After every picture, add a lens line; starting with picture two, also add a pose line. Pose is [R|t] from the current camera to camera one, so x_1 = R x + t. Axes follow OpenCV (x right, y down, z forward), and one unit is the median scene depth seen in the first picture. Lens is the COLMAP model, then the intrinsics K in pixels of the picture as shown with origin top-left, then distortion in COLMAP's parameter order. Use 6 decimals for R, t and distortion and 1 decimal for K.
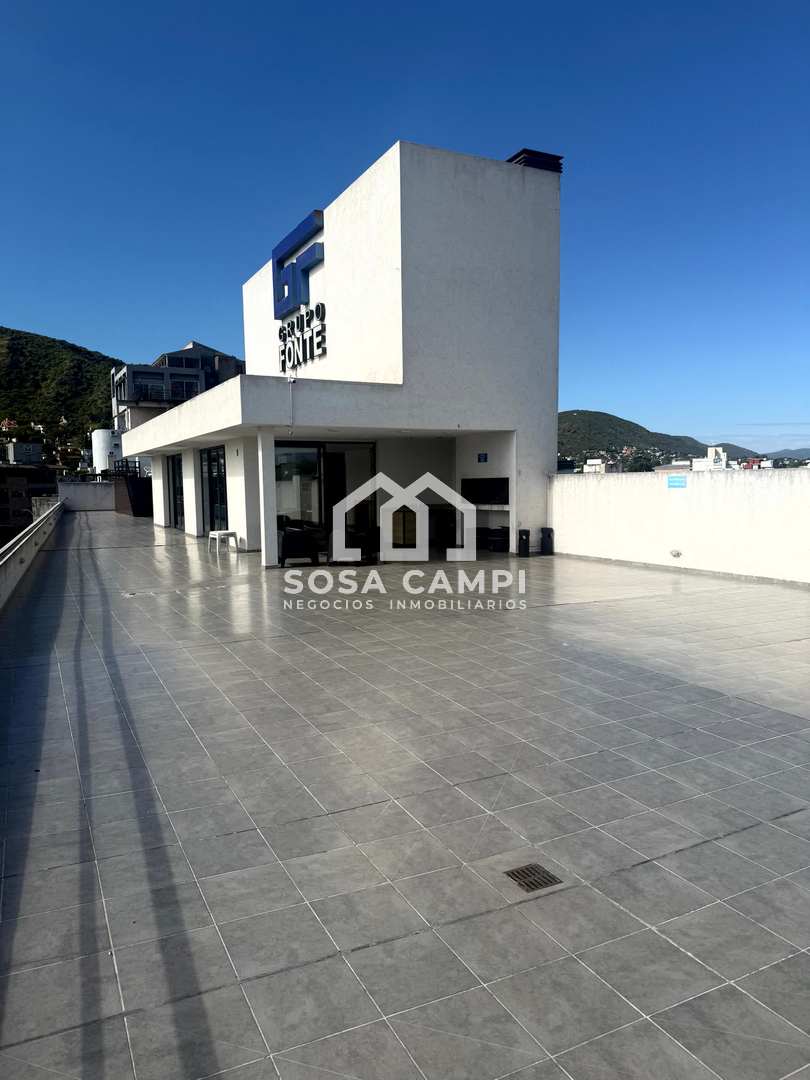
lens RADIAL K [[765.8, 0, 405.0], [0, 765.8, 540.0], [0, 0, 1]] dist [-0.002222, -0.000296]
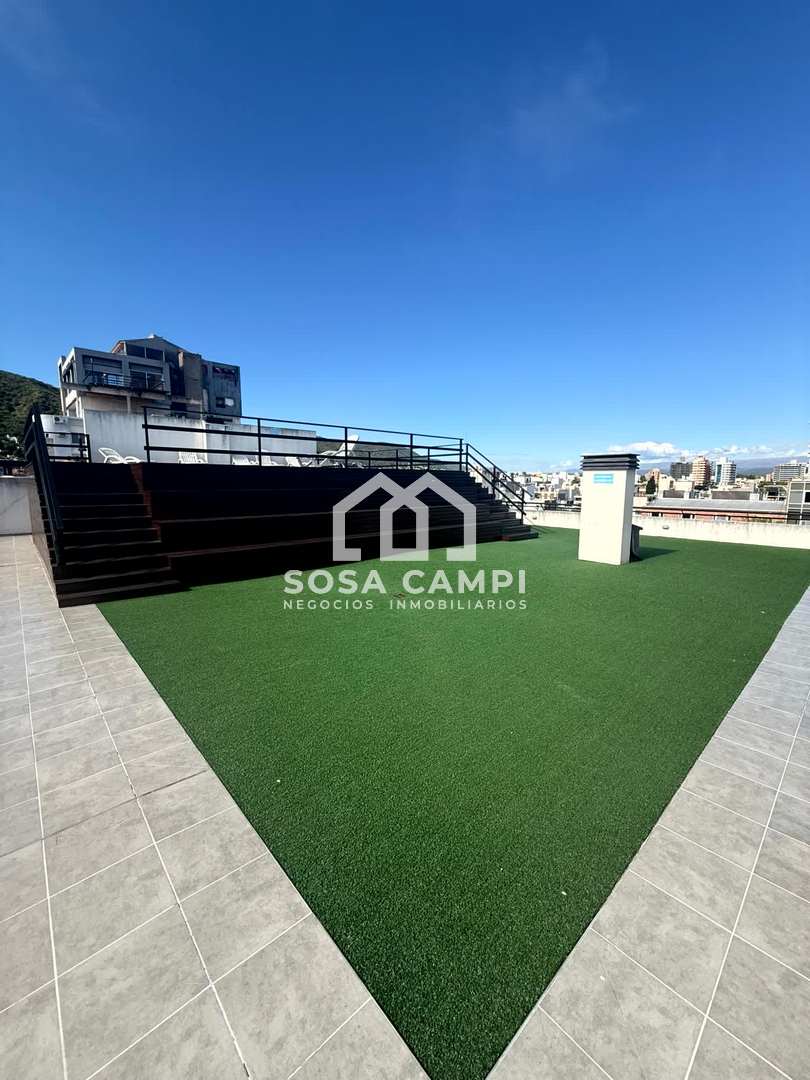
lens RADIAL K [[431.9, 0, 405.0], [0, 431.9, 540.0], [0, 0, 1]] dist [0.035560, 0.000052]
pose [[0.963218, -0.001224, 0.268720, -0.151645], [-0.010074, 0.999122, 0.040663, -0.023545], [-0.268534, -0.041874, 0.962360, 0.455047]]
